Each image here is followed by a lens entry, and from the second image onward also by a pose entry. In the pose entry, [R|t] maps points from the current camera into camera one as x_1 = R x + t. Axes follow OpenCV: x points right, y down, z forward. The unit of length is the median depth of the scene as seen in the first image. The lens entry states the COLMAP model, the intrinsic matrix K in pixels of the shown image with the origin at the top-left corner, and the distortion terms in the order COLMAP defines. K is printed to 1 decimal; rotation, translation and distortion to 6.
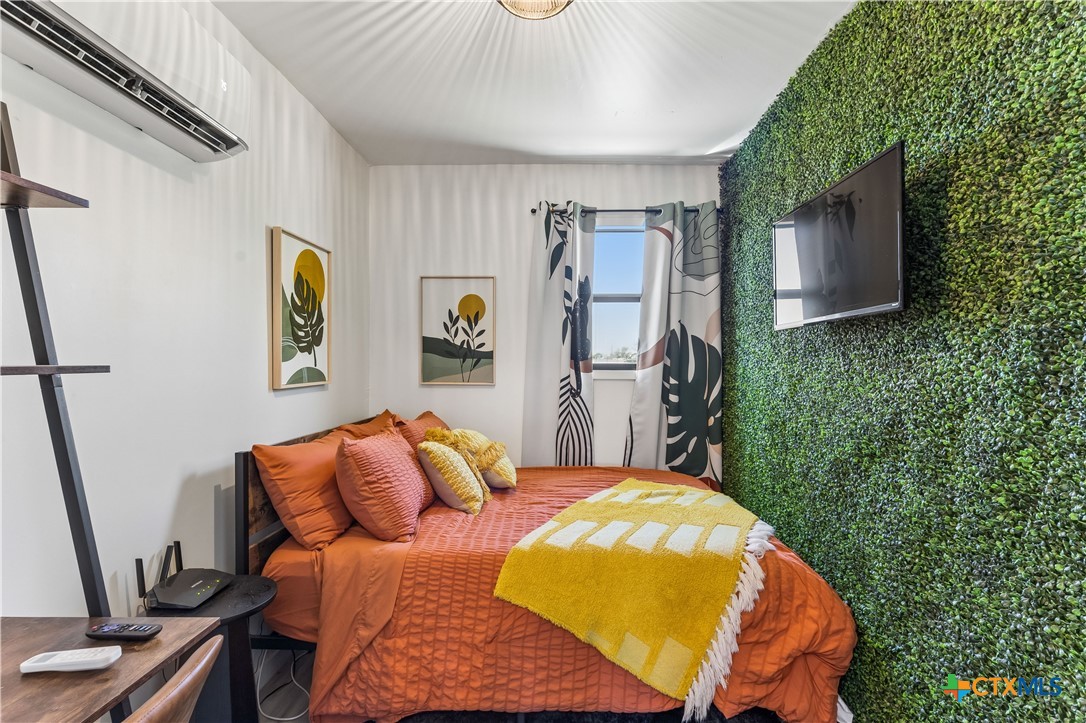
lens RADIAL K [[495.3, 0, 543.9], [0, 495.3, 367.2], [0, 0, 1]] dist [0.009837, -0.001530]
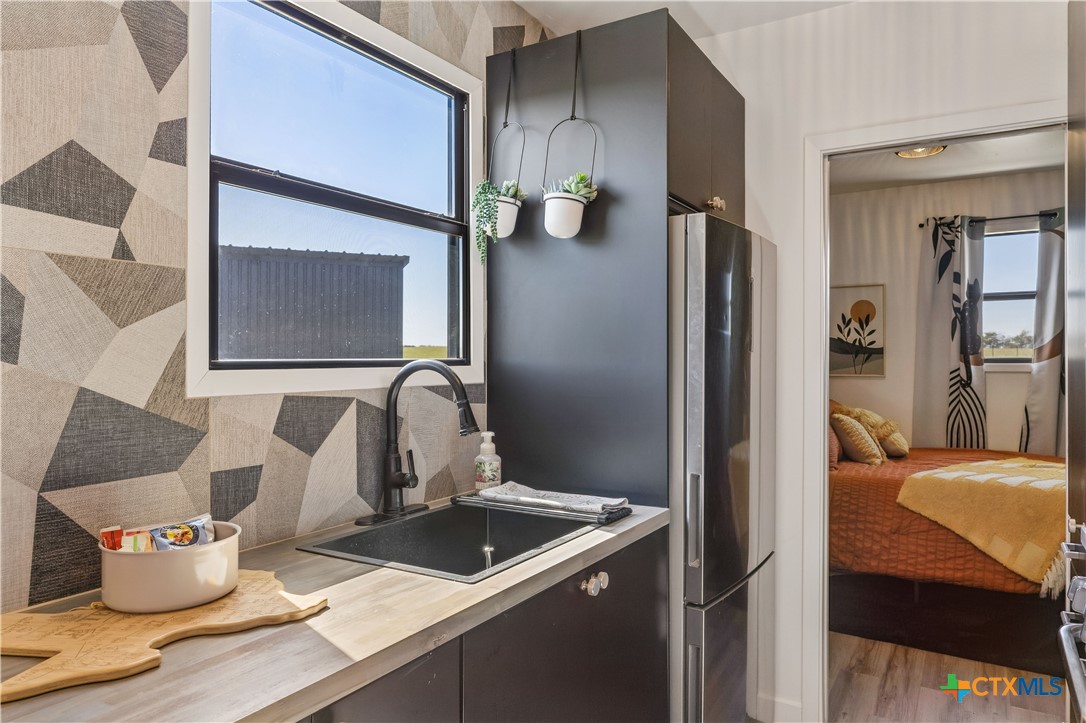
lens RADIAL K [[691.6, 0, 544.6], [0, 691.6, 355.2], [0, 0, 1]] dist [-0.004523, -0.000018]
pose [[0.866594, -0.011707, -0.498877, 0.018270], [0.005390, 0.999886, -0.014102, 0.004252], [0.498985, 0.009532, 0.866558, -0.841954]]
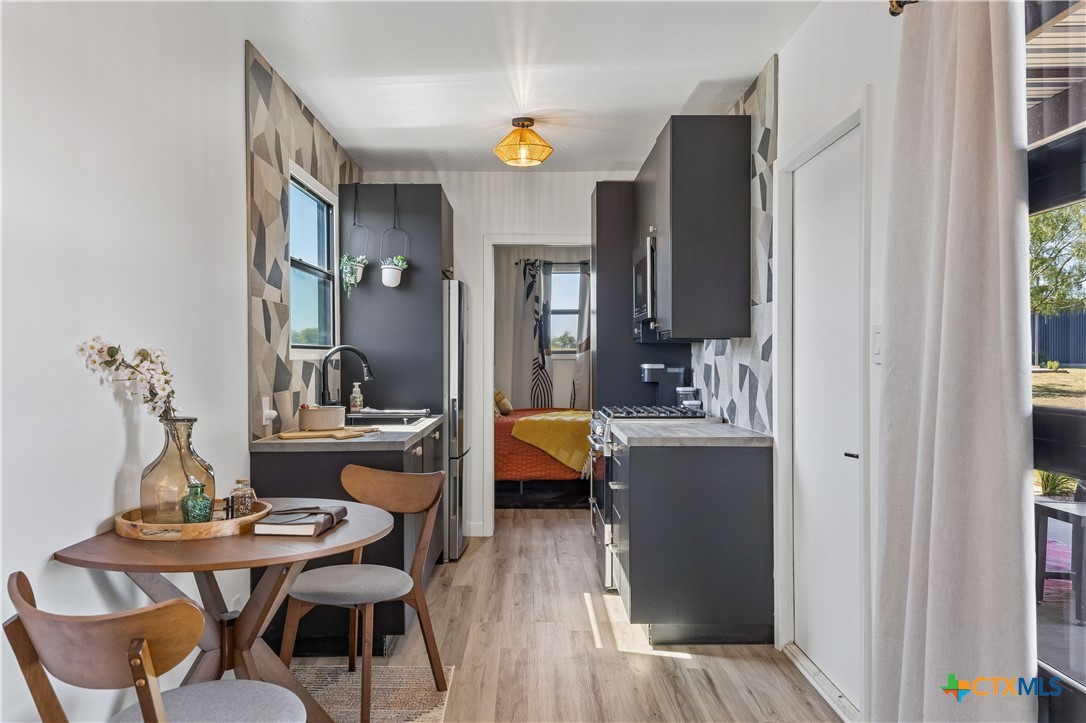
lens RADIAL K [[817.6, 0, 544.8], [0, 817.6, 361.7], [0, 0, 1]] dist [0.013254, 0.002911]
pose [[0.998191, -0.013068, 0.058691, -0.096712], [0.013163, 0.999913, -0.001230, 0.036473], [-0.058670, 0.002000, 0.998275, -1.918253]]
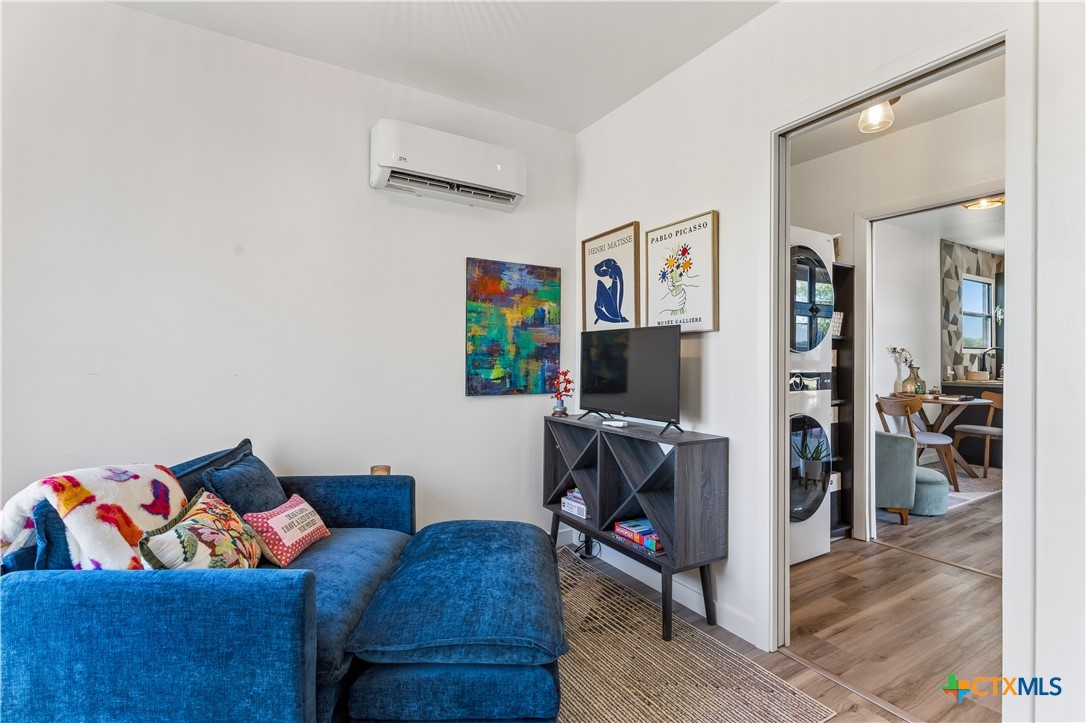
lens RADIAL K [[495.3, 0, 543.1], [0, 495.3, 361.0], [0, 0, 1]] dist [0.009837, -0.001530]
pose [[0.550410, -0.012169, -0.834806, 0.328987], [0.000687, 0.999900, -0.014123, 0.087307], [0.834894, 0.007200, 0.550363, -3.131383]]
